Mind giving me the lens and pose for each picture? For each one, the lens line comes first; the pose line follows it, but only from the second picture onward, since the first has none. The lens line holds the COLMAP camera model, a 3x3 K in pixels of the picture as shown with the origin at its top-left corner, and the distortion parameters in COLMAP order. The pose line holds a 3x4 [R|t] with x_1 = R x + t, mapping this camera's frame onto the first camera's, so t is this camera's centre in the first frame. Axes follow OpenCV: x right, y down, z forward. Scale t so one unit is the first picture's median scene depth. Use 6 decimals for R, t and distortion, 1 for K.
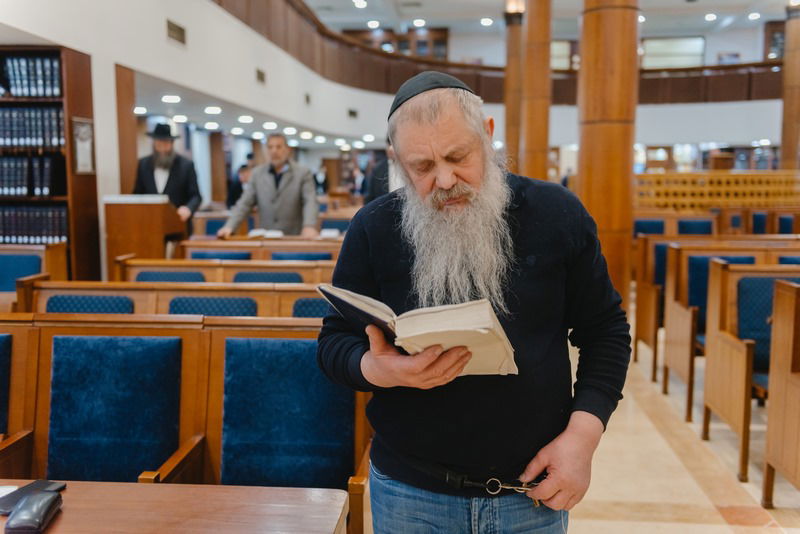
lens RADIAL K [[798.6, 0, 398.6], [0, 798.6, 270.7], [0, 0, 1]] dist [-0.003962, 0.000000]
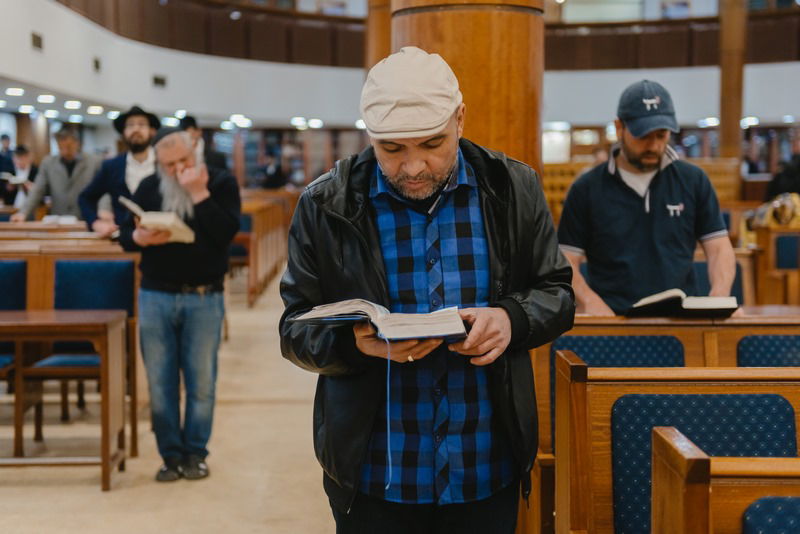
lens RADIAL K [[1250.4, 0, 403.3], [0, 1250.4, 265.8], [0, 0, 1]] dist [0.116341, 0.000000]
pose [[0.992045, -0.008789, 0.125574, 0.018875], [0.013649, 0.999189, -0.037894, 0.021604], [-0.125139, 0.039307, 0.991360, -0.181771]]
